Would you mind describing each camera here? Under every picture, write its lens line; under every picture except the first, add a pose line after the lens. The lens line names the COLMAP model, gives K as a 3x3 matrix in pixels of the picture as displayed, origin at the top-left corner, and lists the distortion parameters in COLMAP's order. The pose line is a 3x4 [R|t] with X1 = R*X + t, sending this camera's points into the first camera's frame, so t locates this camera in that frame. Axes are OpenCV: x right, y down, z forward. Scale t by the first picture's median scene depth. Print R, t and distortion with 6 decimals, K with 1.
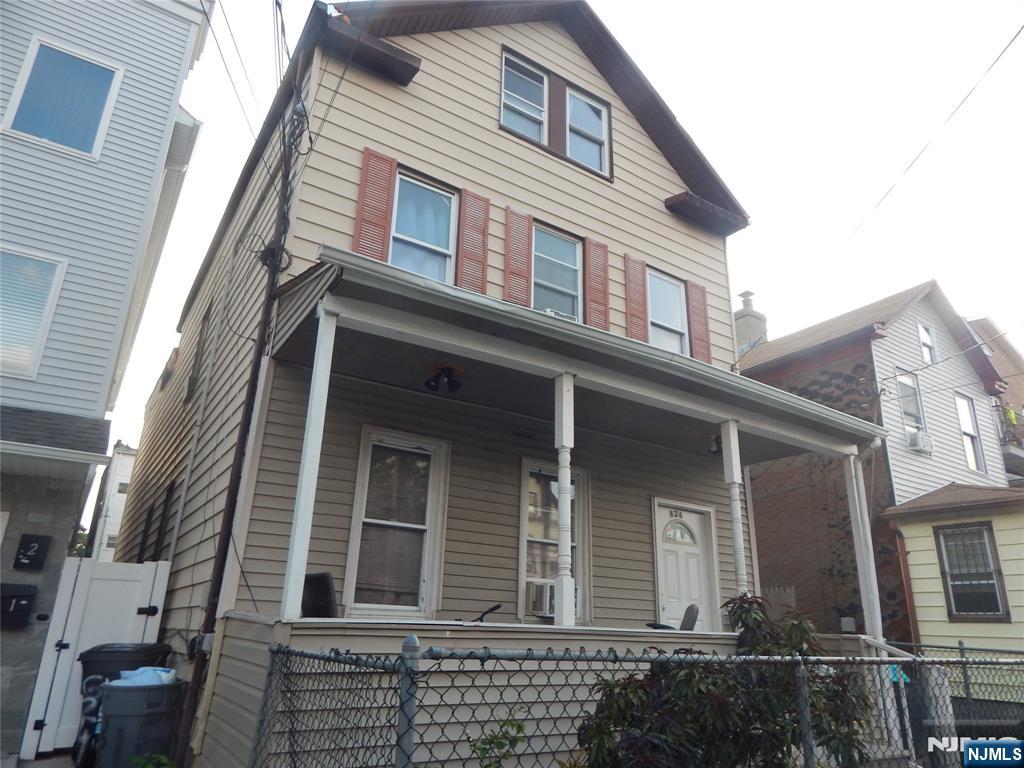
lens RADIAL K [[667.7, 0, 512.0], [0, 667.7, 384.0], [0, 0, 1]] dist [-0.042765, -0.000534]
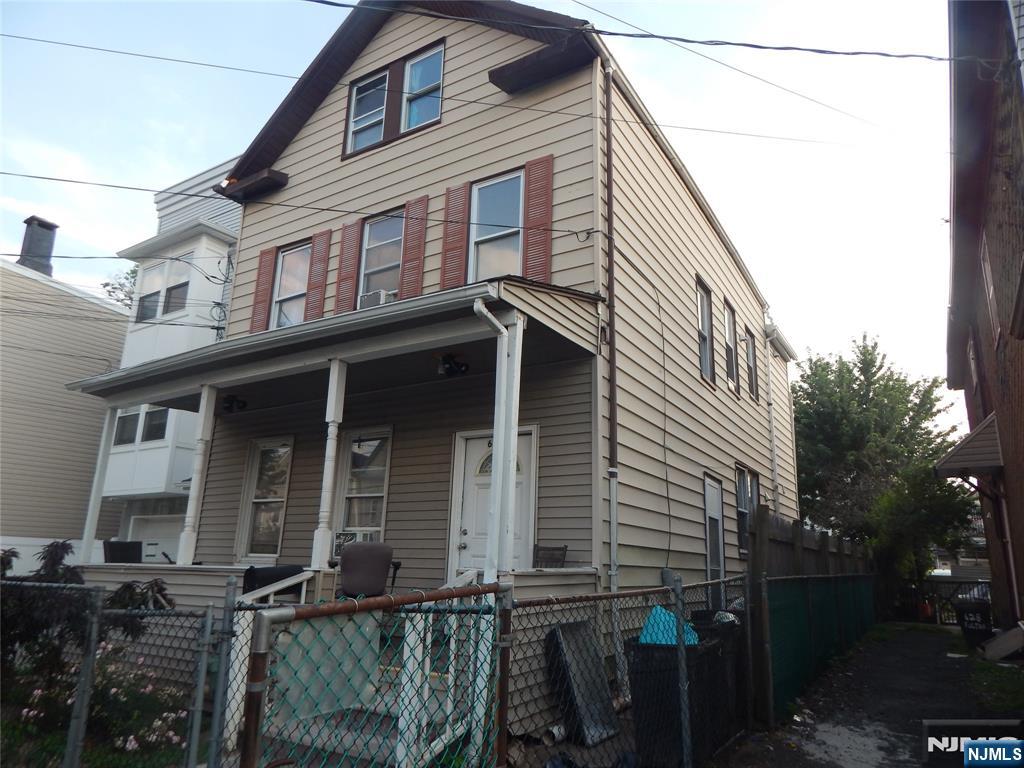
lens RADIAL K [[658.6, 0, 512.0], [0, 658.6, 384.0], [0, 0, 1]] dist [-0.000345, -0.001468]
pose [[0.412956, -0.253914, -0.874640, 0.979411], [0.286334, 0.947850, -0.139976, 0.230310], [0.864570, -0.192635, 0.464124, 0.606317]]
